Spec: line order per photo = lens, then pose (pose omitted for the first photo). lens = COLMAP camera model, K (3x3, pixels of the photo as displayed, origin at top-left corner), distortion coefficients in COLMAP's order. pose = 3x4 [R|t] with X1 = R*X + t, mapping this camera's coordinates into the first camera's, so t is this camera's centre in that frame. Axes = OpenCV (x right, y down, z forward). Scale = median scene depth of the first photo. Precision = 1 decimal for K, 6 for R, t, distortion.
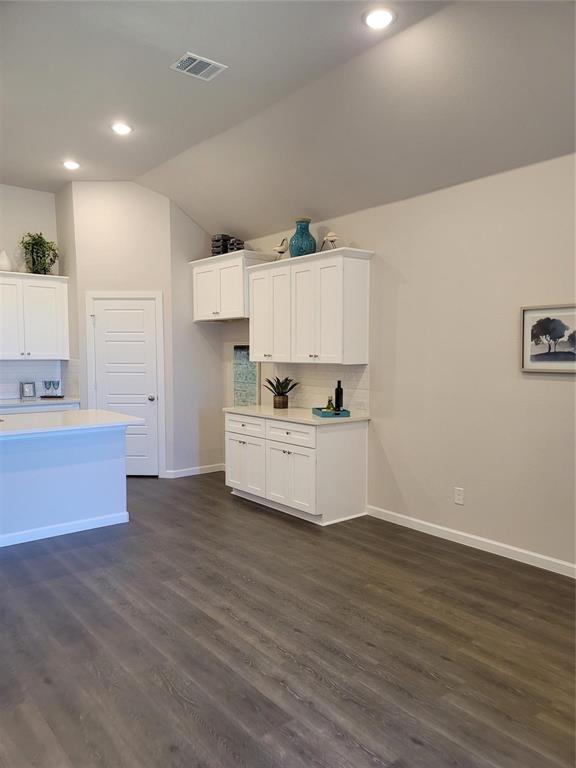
lens RADIAL K [[581.9, 0, 288.0], [0, 581.9, 384.0], [0, 0, 1]] dist [0.085332, -0.004590]
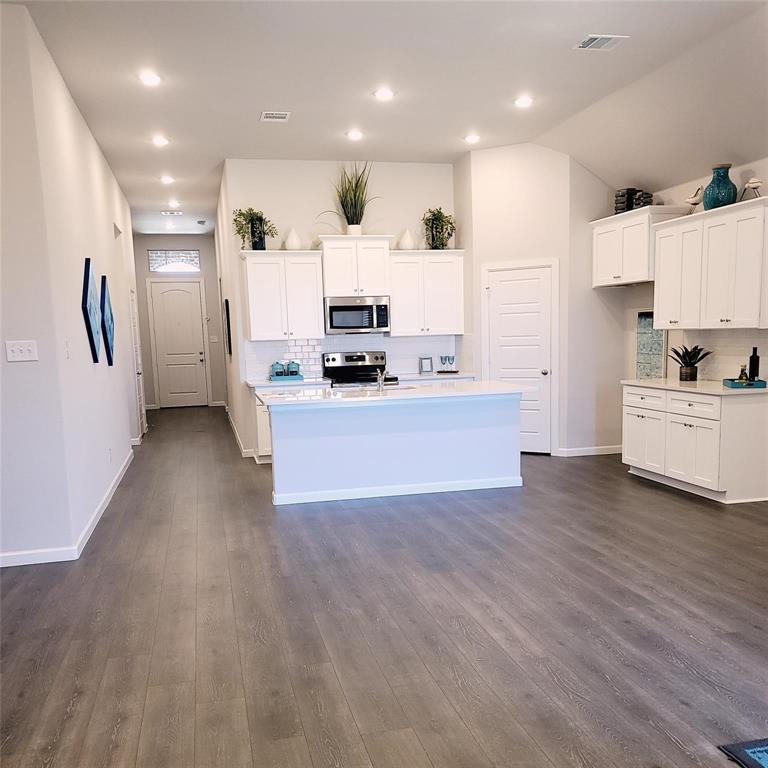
lens RADIAL K [[761.5, 0, 355.0], [0, 761.5, 448.3], [0, 0, 1]] dist [0.007891, -0.026699]
pose [[0.890998, 0.040679, -0.452182, 0.067290], [0.006094, 0.994816, 0.101504, 0.023403], [0.453967, -0.093196, 0.886131, -0.298026]]
